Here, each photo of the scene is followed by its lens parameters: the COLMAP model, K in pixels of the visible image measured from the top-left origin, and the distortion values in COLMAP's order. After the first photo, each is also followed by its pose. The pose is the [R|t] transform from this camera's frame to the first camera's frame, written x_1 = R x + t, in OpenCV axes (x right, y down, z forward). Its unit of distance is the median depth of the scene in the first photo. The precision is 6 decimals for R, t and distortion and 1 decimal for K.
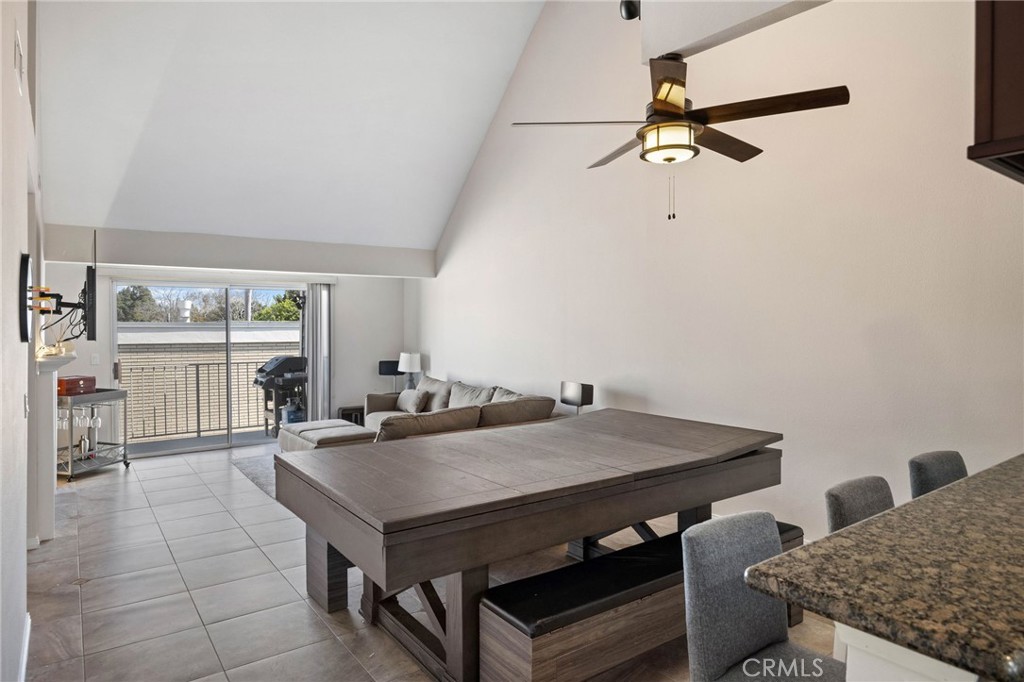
lens RADIAL K [[613.3, 0, 513.4], [0, 613.3, 337.5], [0, 0, 1]] dist [-0.002014, 0.000077]
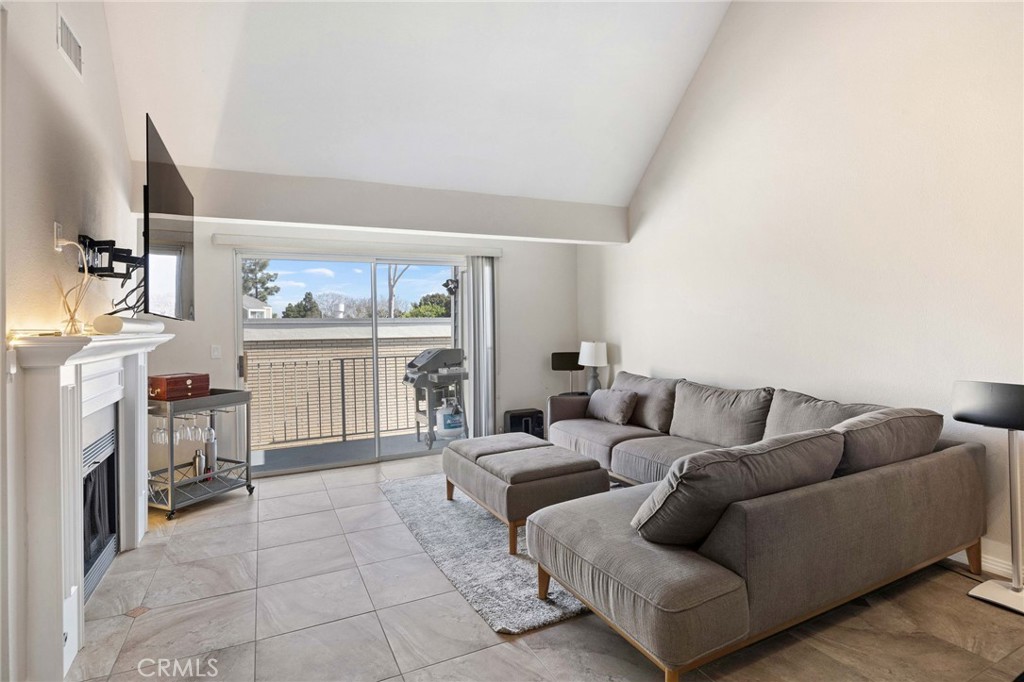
lens RADIAL K [[498.3, 0, 514.6], [0, 498.3, 332.9], [0, 0, 1]] dist [0.005327, -0.000101]
pose [[0.986410, -0.015576, -0.163565, -0.163977], [0.013661, 0.999824, -0.012825, 0.020485], [0.163736, 0.010416, 0.986449, 0.355549]]
